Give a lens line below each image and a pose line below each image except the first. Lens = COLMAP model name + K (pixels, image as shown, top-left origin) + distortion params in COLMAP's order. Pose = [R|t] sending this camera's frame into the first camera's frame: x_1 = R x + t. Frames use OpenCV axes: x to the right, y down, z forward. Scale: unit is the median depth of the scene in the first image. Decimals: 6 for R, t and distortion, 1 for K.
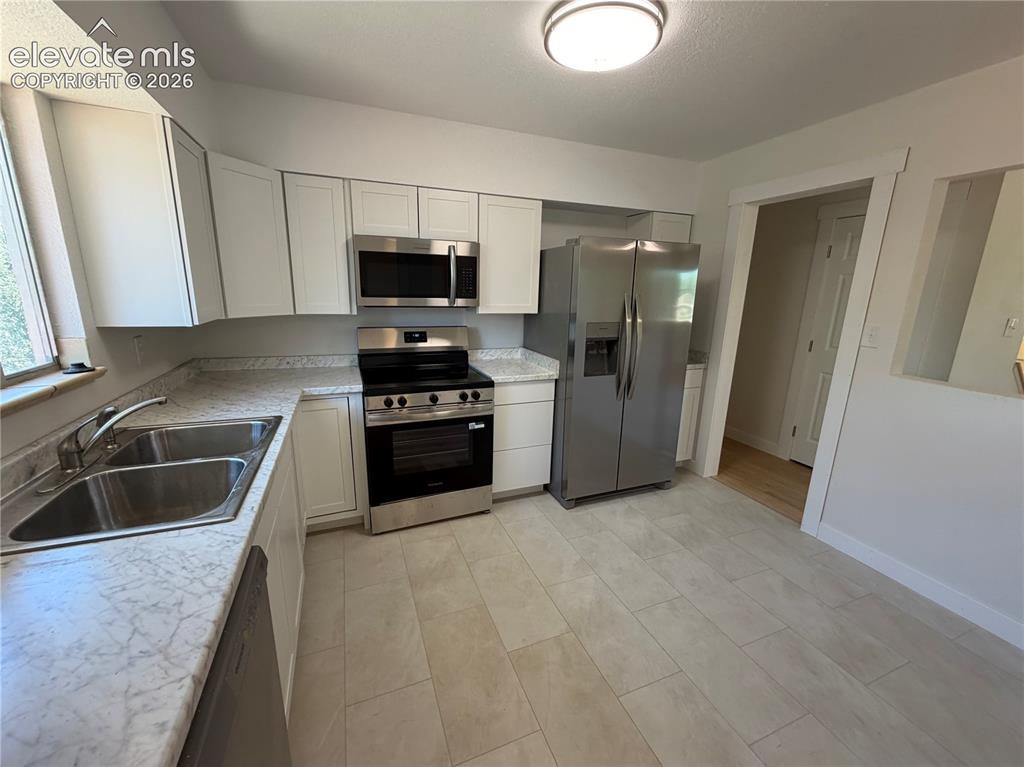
lens RADIAL K [[408.9, 0, 508.9], [0, 408.9, 383.4], [0, 0, 1]] dist [-0.001757, -0.000115]
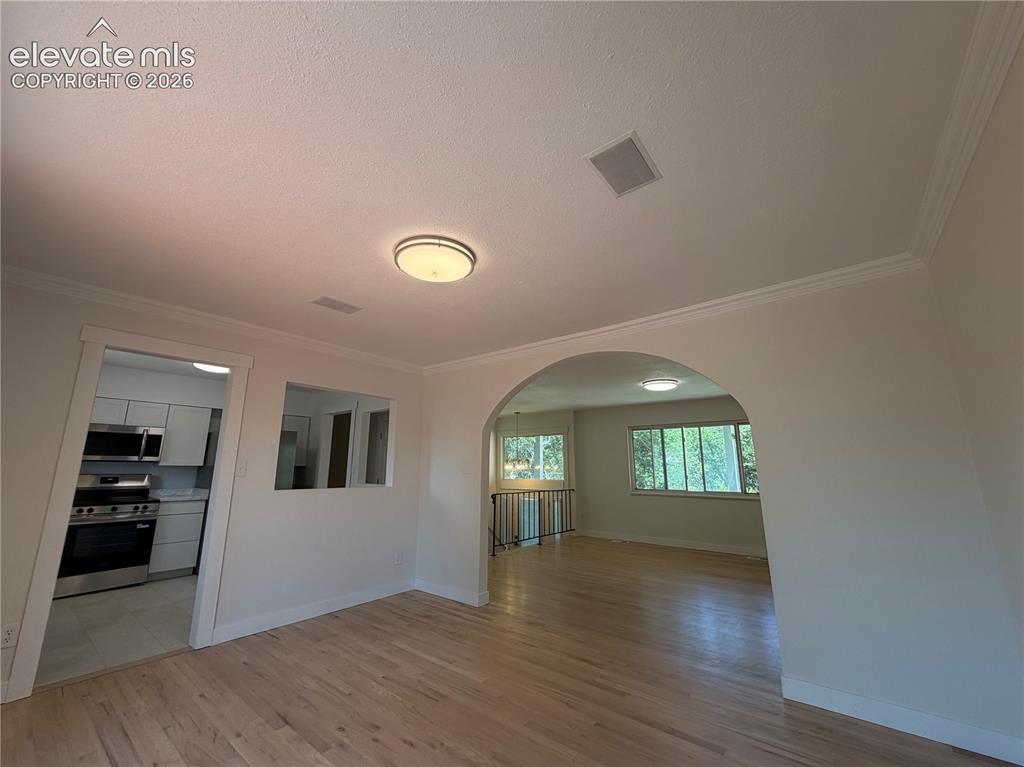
lens RADIAL K [[408.9, 0, 508.9], [0, 408.9, 383.4], [0, 0, 1]] dist [-0.001757, -0.000115]
pose [[0.869141, 0.083045, 0.487543, 0.388358], [0.128284, 0.914205, -0.384411, 0.422967], [-0.477638, 0.396651, 0.783920, -1.405111]]
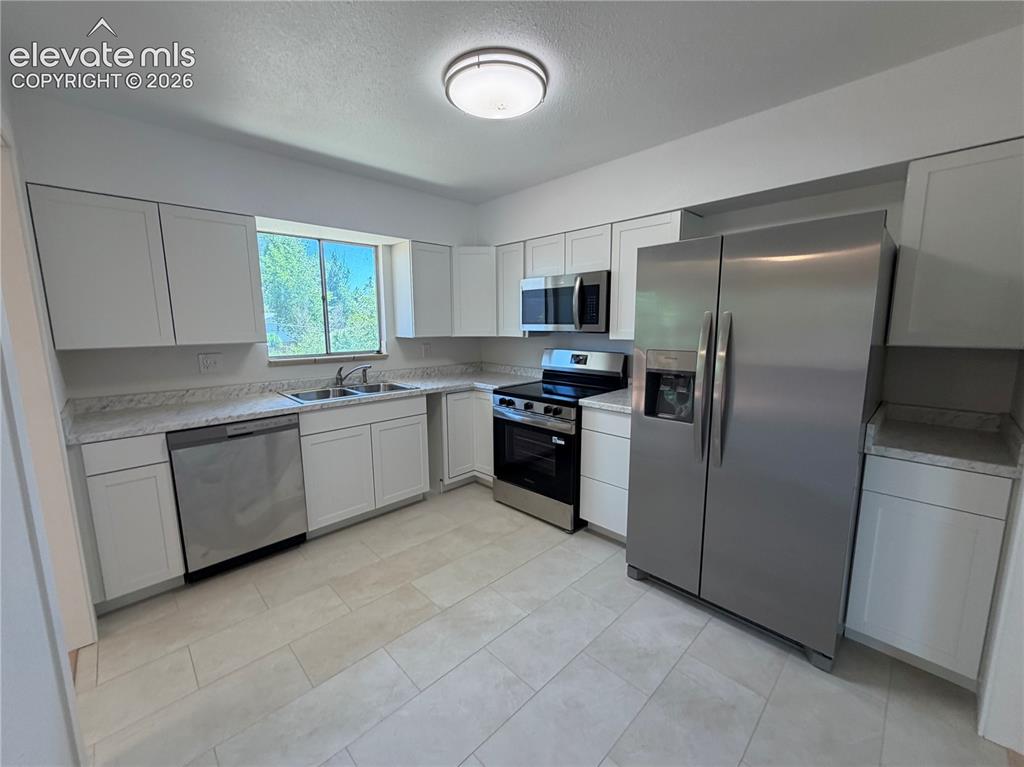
lens RADIAL K [[408.9, 0, 508.9], [0, 408.9, 383.4], [0, 0, 1]] dist [-0.001757, -0.000115]
pose [[0.380554, 0.111202, -0.918049, 0.832798], [-0.199099, 0.979315, 0.036092, -0.056287], [0.903072, 0.169048, 0.394822, 0.433652]]
